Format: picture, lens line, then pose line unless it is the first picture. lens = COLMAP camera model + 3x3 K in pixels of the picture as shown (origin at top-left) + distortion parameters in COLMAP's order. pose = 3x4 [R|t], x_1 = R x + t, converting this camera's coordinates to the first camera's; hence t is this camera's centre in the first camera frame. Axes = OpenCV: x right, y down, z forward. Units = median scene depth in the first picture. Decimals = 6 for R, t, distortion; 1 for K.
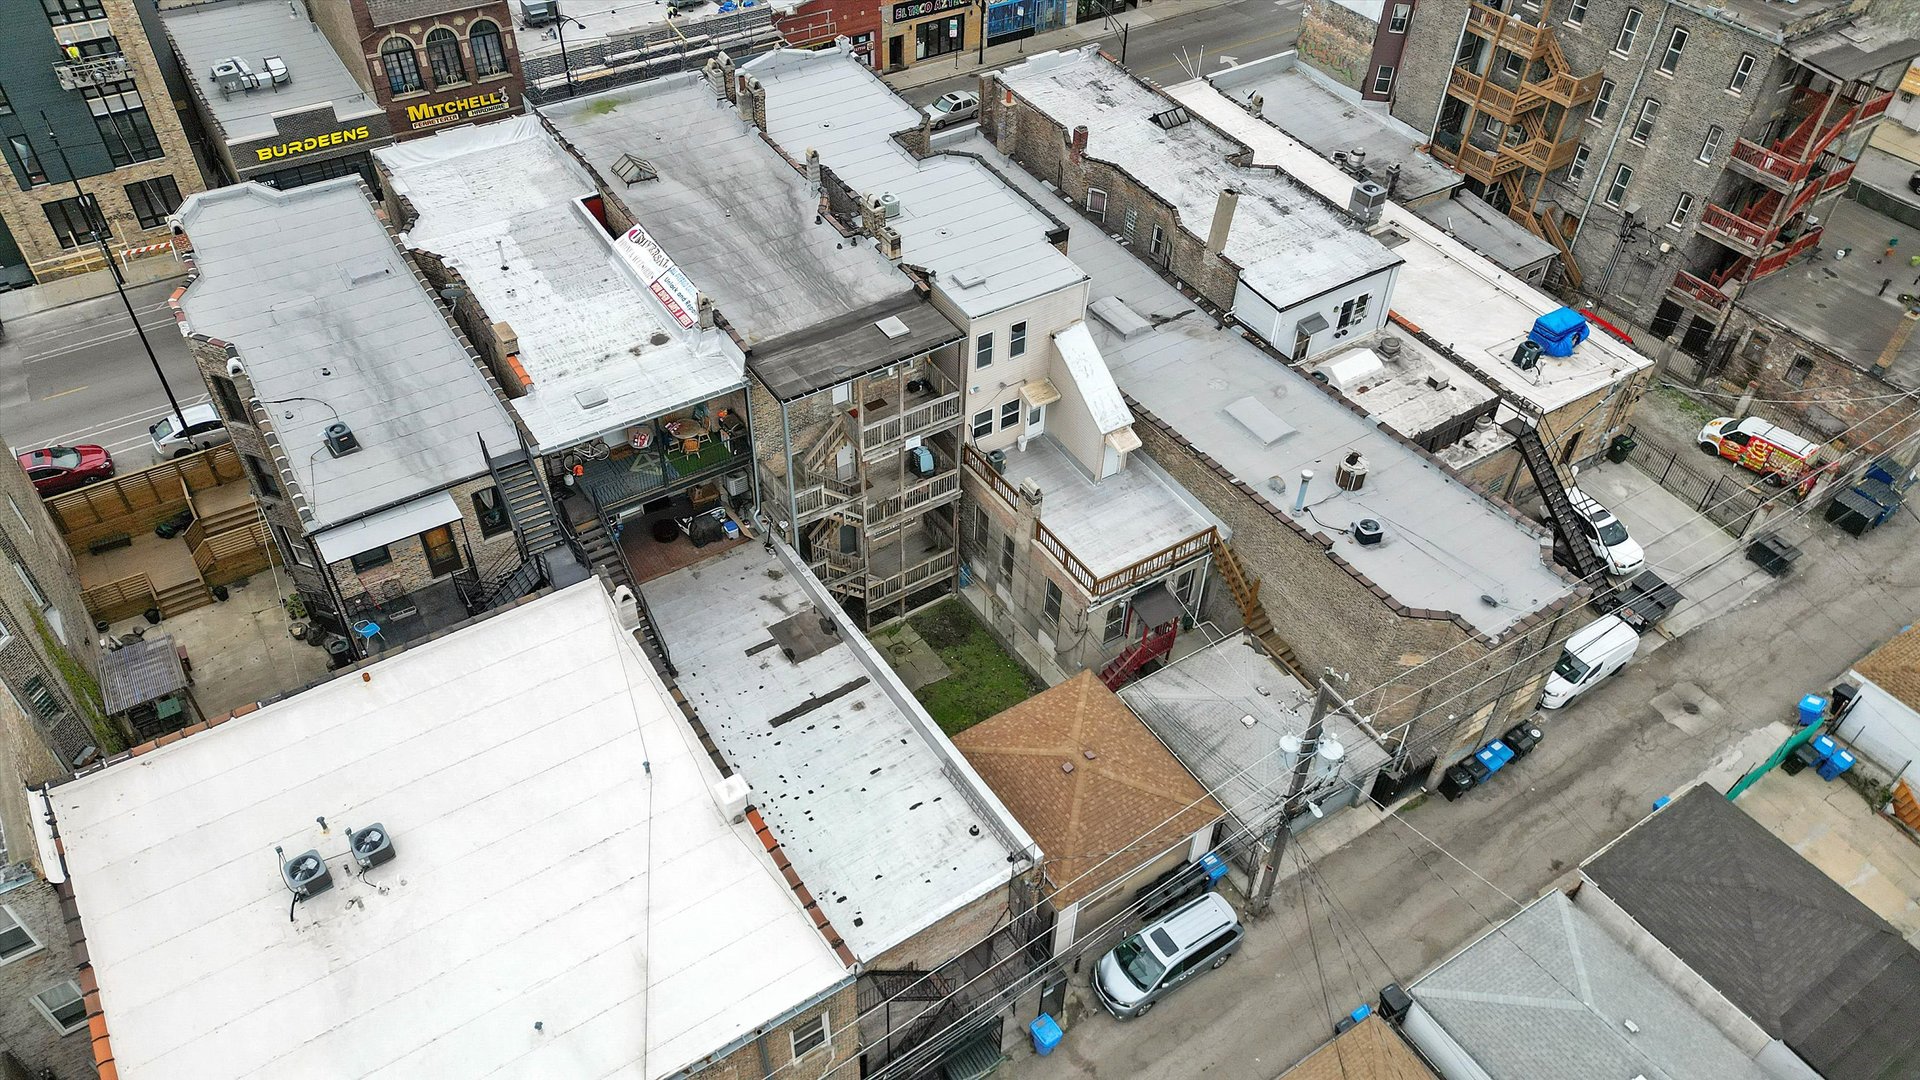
lens RADIAL K [[1340.0, 0, 959.8], [0, 1340.0, 538.9], [0, 0, 1]] dist [0.018906, -0.002615]
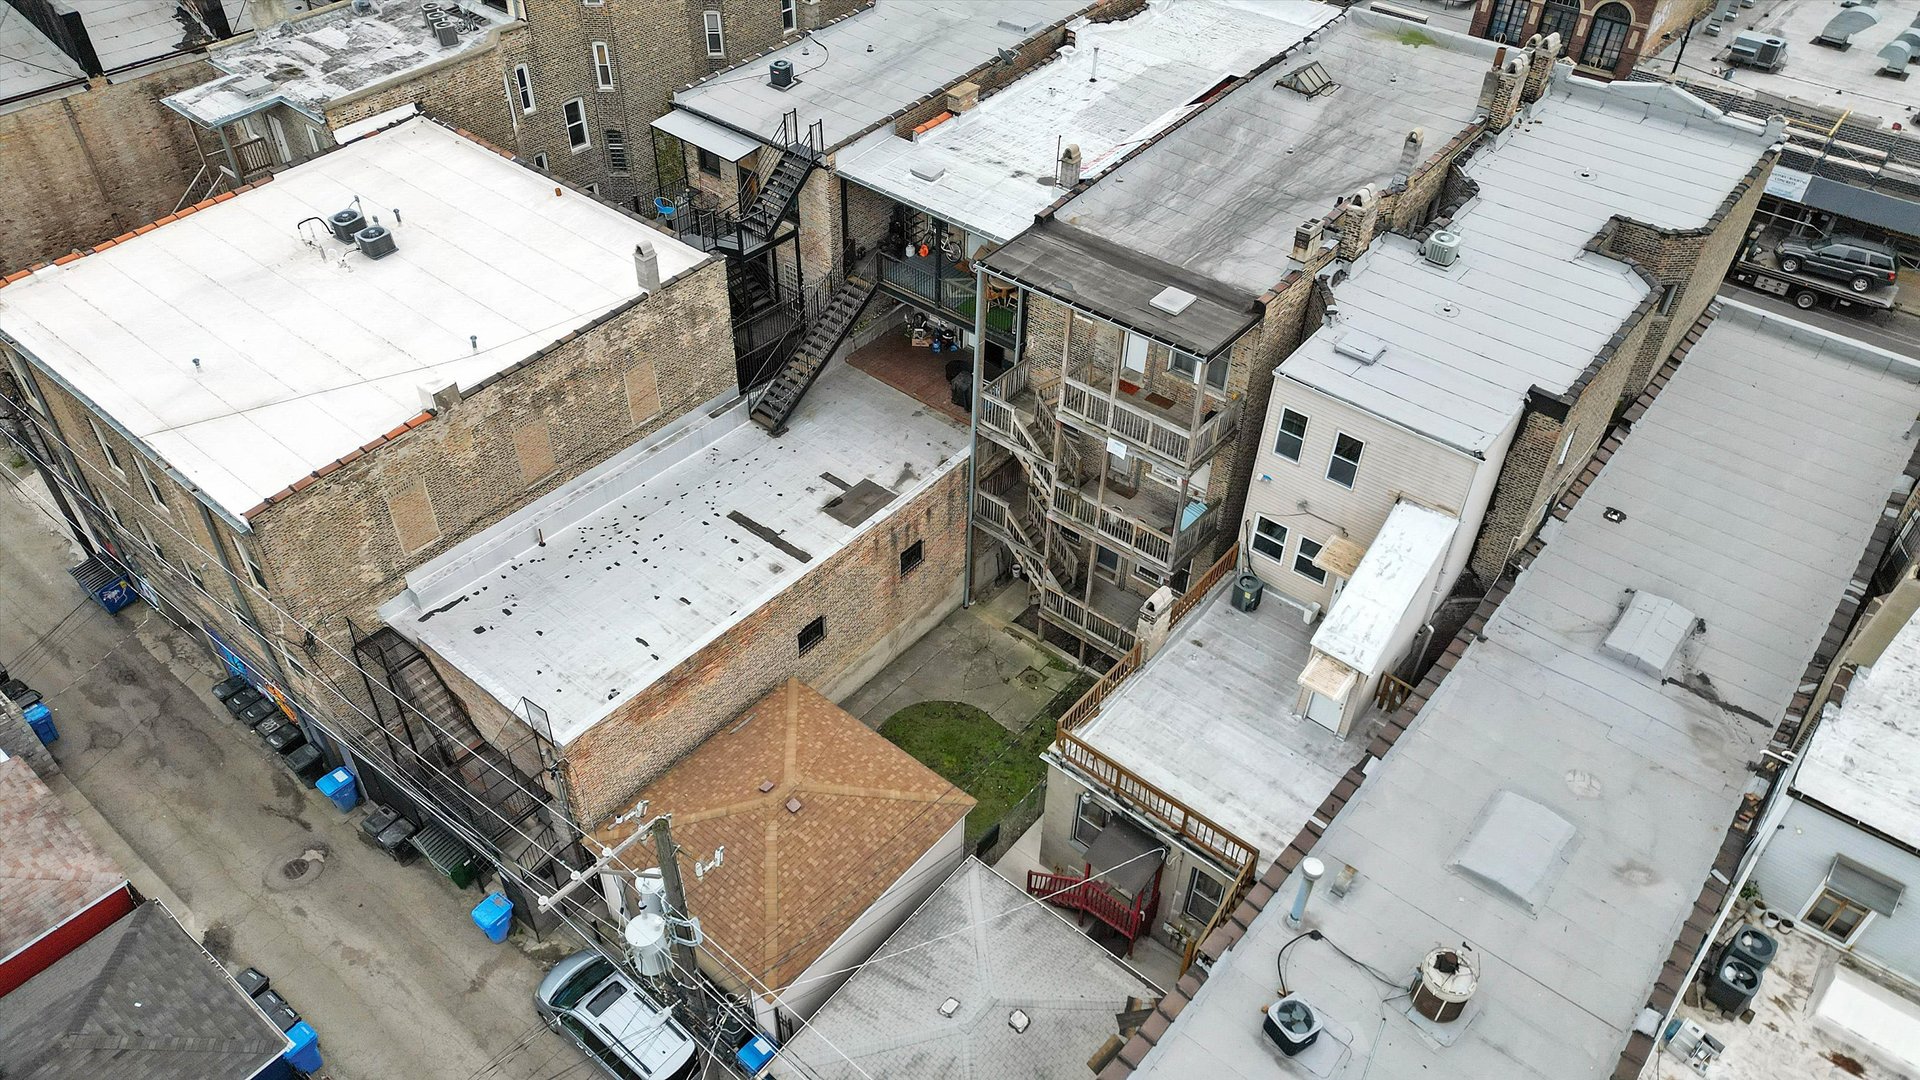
lens RADIAL K [[1340.0, 0, 958.4], [0, 1340.0, 541.7], [0, 0, 1]] dist [0.018906, -0.002615]
pose [[0.292722, 0.612634, -0.734162, 0.502099], [-0.660965, 0.684465, 0.307626, -0.198858], [0.690970, 0.395206, 0.605287, 0.473364]]
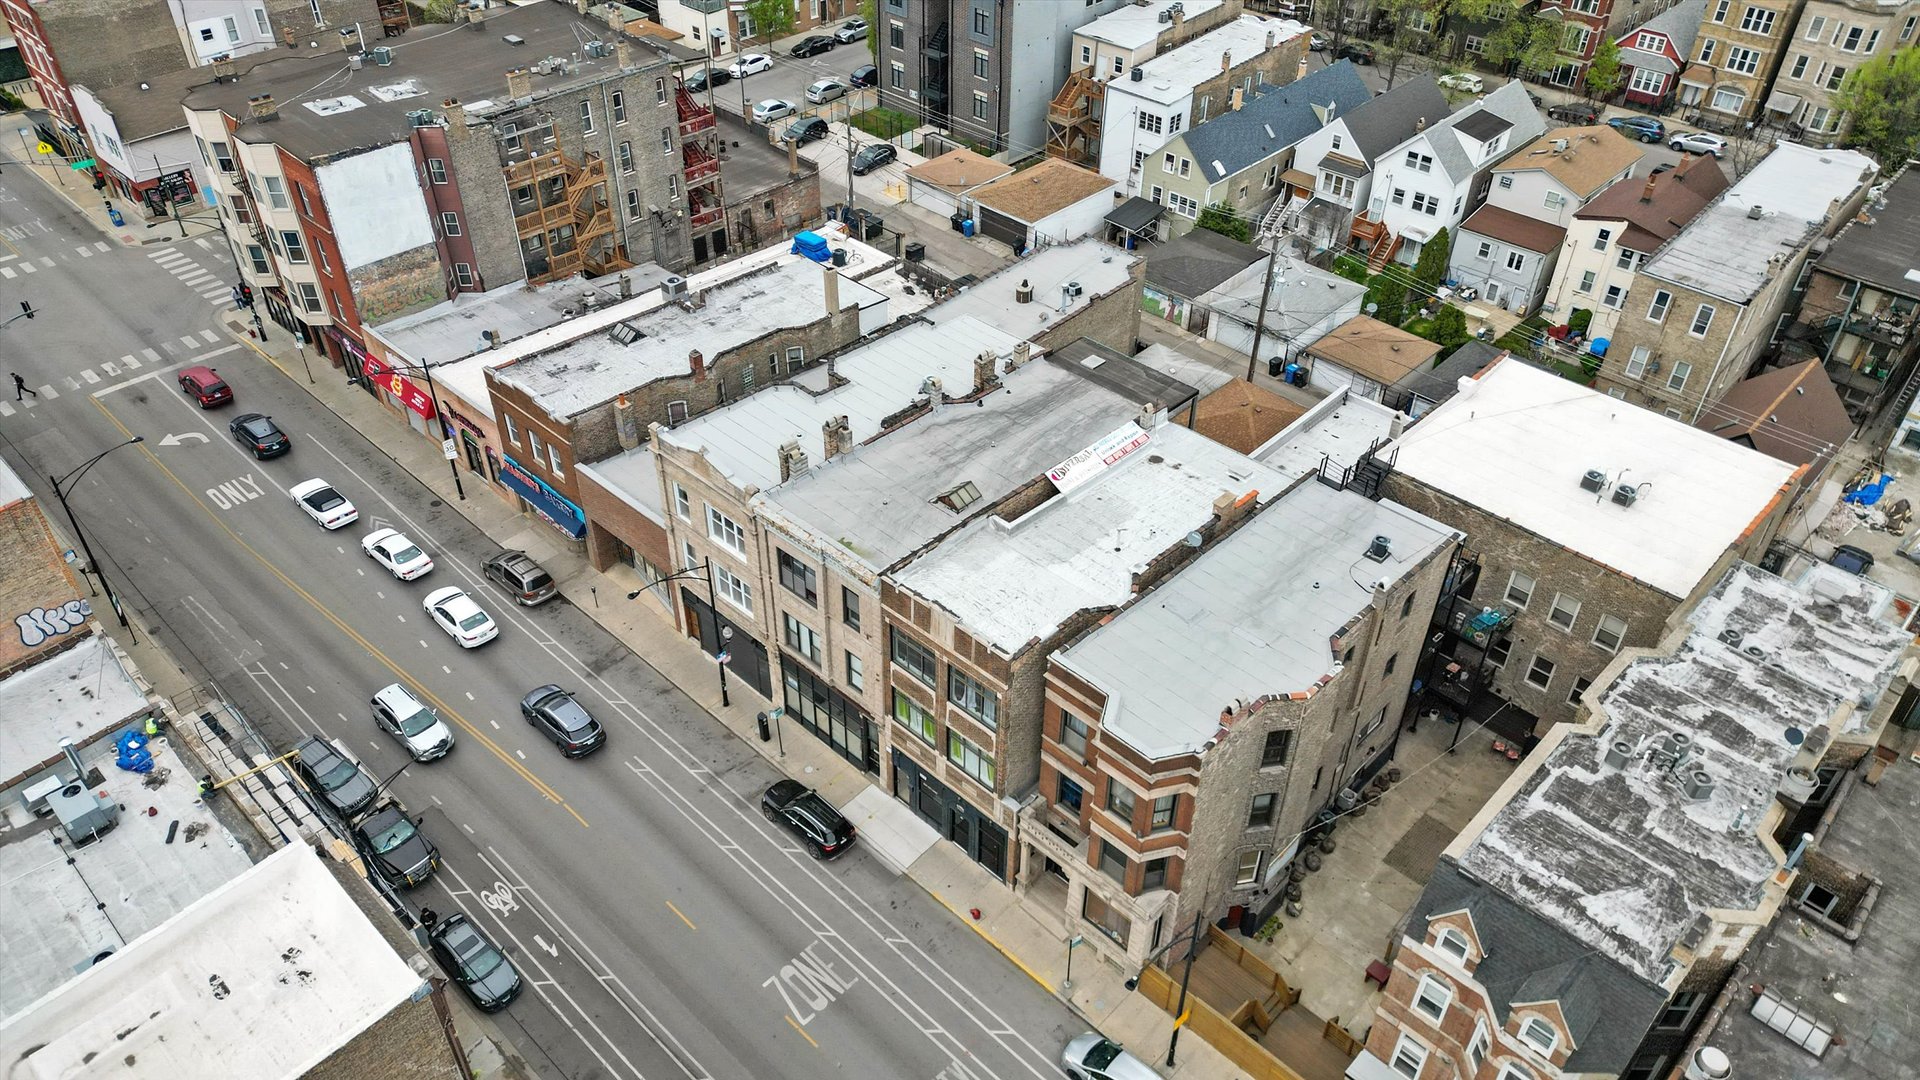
lens RADIAL K [[1340.0, 0, 959.7], [0, 1340.0, 539.6], [0, 0, 1]] dist [0.018906, -0.002615]
pose [[-0.221886, -0.627350, 0.746457, -1.095682], [0.653749, 0.472274, 0.591245, -0.916400], [-0.723449, 0.619184, 0.305339, 0.718690]]
